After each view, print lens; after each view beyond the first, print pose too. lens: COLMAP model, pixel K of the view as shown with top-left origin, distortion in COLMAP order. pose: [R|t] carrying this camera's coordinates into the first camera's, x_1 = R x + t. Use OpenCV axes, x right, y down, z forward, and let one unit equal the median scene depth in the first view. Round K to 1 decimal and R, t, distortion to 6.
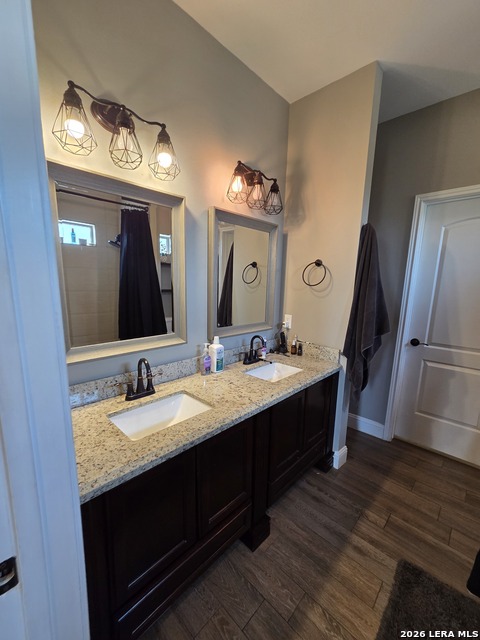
lens RADIAL K [[265.4, 0, 238.6], [0, 265.4, 329.9], [0, 0, 1]] dist [0.001733, 0.000409]
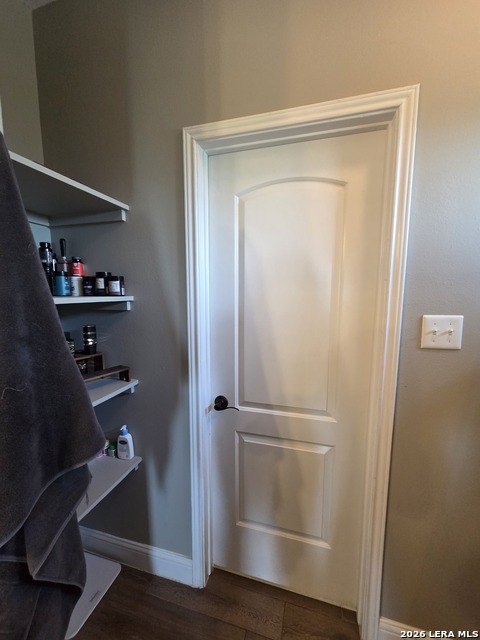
lens RADIAL K [[263.3, 0, 241.3], [0, 263.3, 323.5], [0, 0, 1]] dist [0.003862, 0.000055]
pose [[0.886004, -0.074140, 0.457711, 0.549158], [0.099632, 0.994517, -0.031769, -0.115687], [-0.452846, 0.073750, 0.888533, 0.570998]]
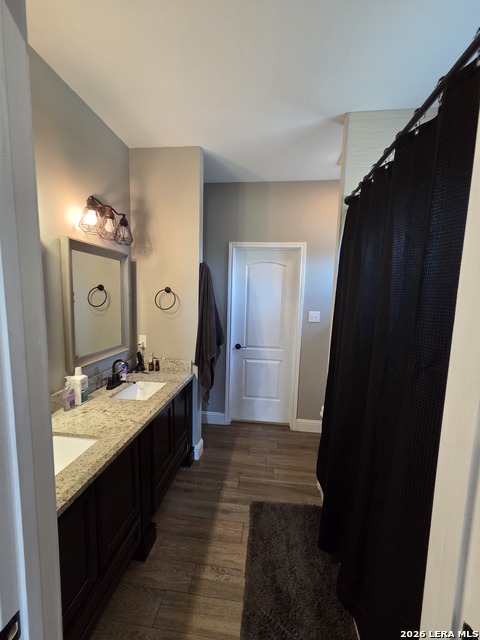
lens RADIAL K [[263.3, 0, 241.3], [0, 263.3, 323.5], [0, 0, 1]] dist [0.003862, 0.000055]
pose [[0.794619, -0.065315, 0.603585, -0.160123], [0.096049, 0.995200, -0.018756, -0.052579], [-0.599462, 0.072877, 0.797078, -0.120303]]
